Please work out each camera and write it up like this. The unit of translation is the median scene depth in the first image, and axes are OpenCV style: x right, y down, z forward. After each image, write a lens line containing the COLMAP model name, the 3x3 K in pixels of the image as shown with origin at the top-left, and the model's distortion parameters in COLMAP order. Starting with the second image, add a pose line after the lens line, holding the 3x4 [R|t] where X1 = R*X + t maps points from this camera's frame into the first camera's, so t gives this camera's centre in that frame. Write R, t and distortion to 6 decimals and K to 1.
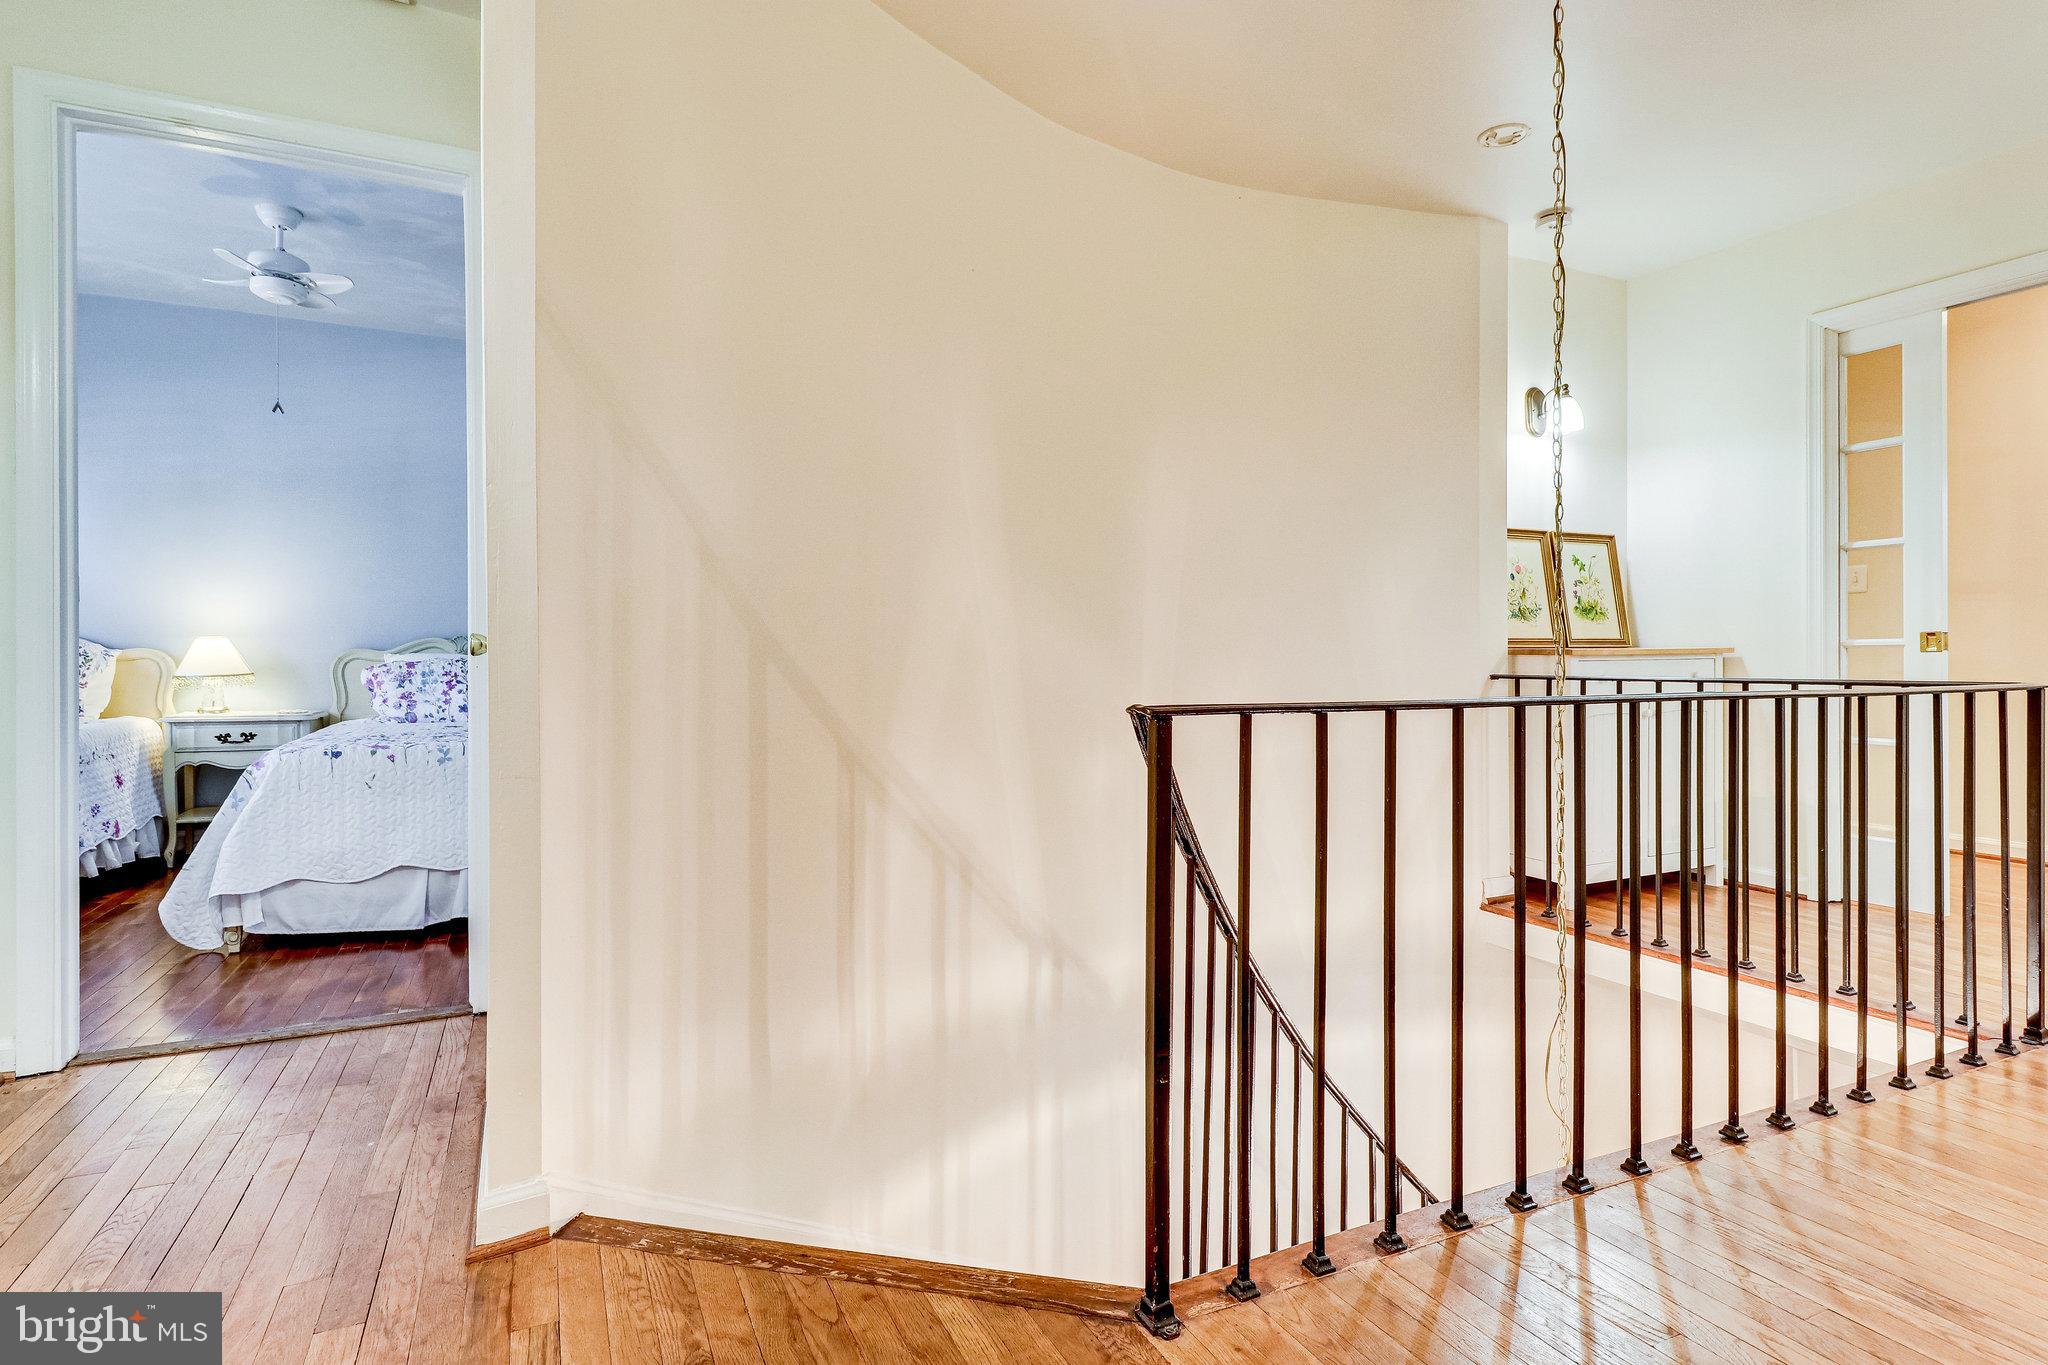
lens RADIAL K [[1042.9, 0, 993.6], [0, 1042.9, 664.2], [0, 0, 1]] dist [0.020812, -0.010864]
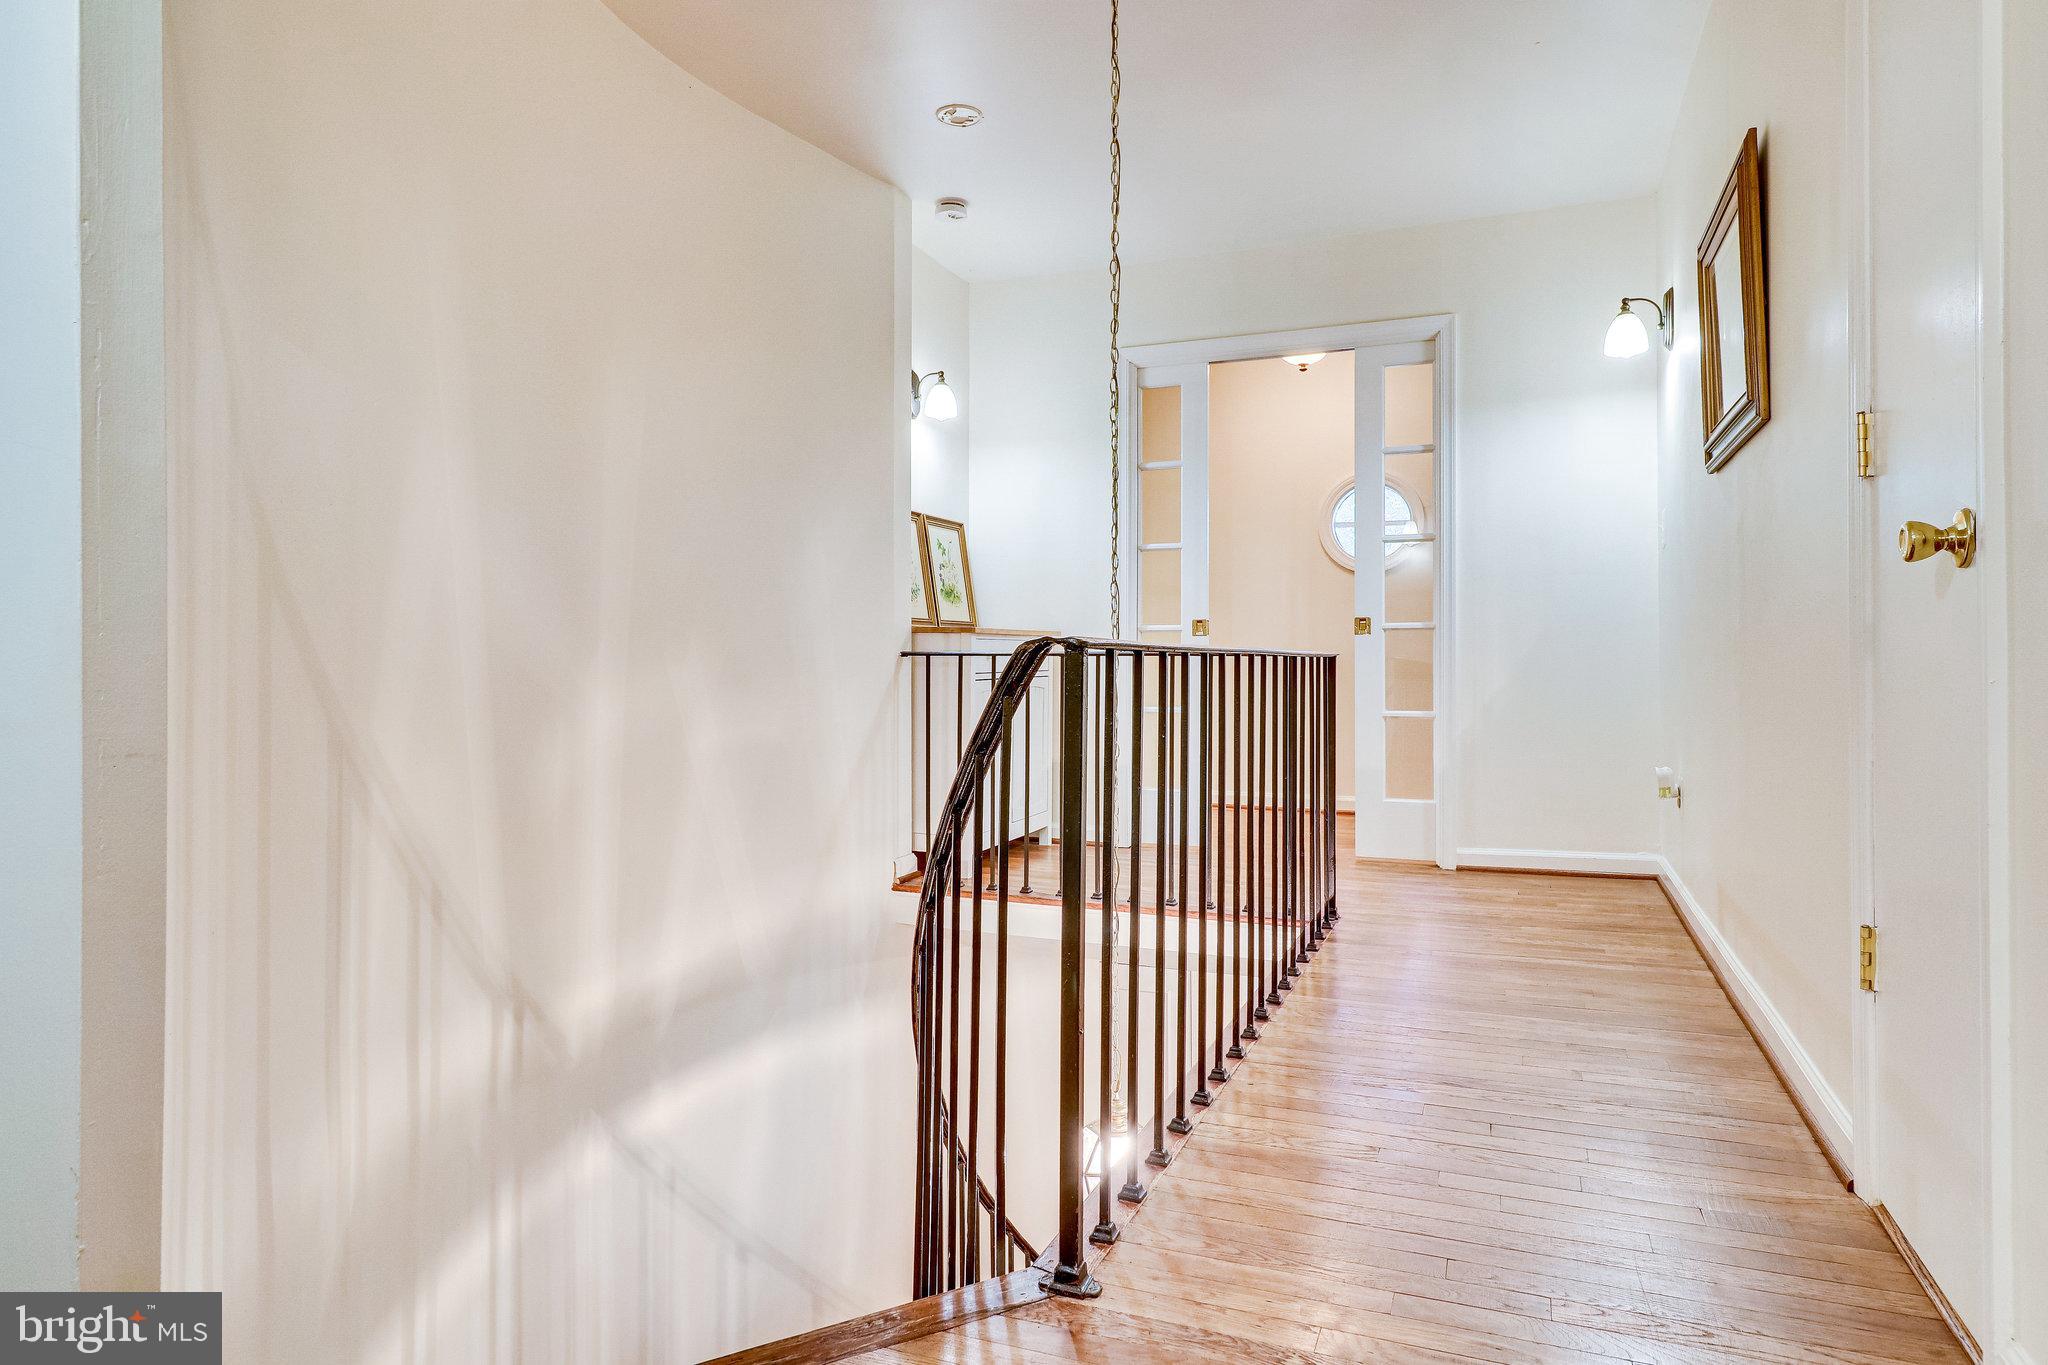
lens RADIAL K [[1222.1, 0, 1011.1], [0, 1222.1, 671.0], [0, 0, 1]] dist [0.001982, -0.007804]
pose [[0.726404, 0.001629, 0.687266, -0.260672], [-0.003744, 0.999992, 0.001586, 0.027938], [-0.687258, -0.003725, 0.726404, 0.096931]]
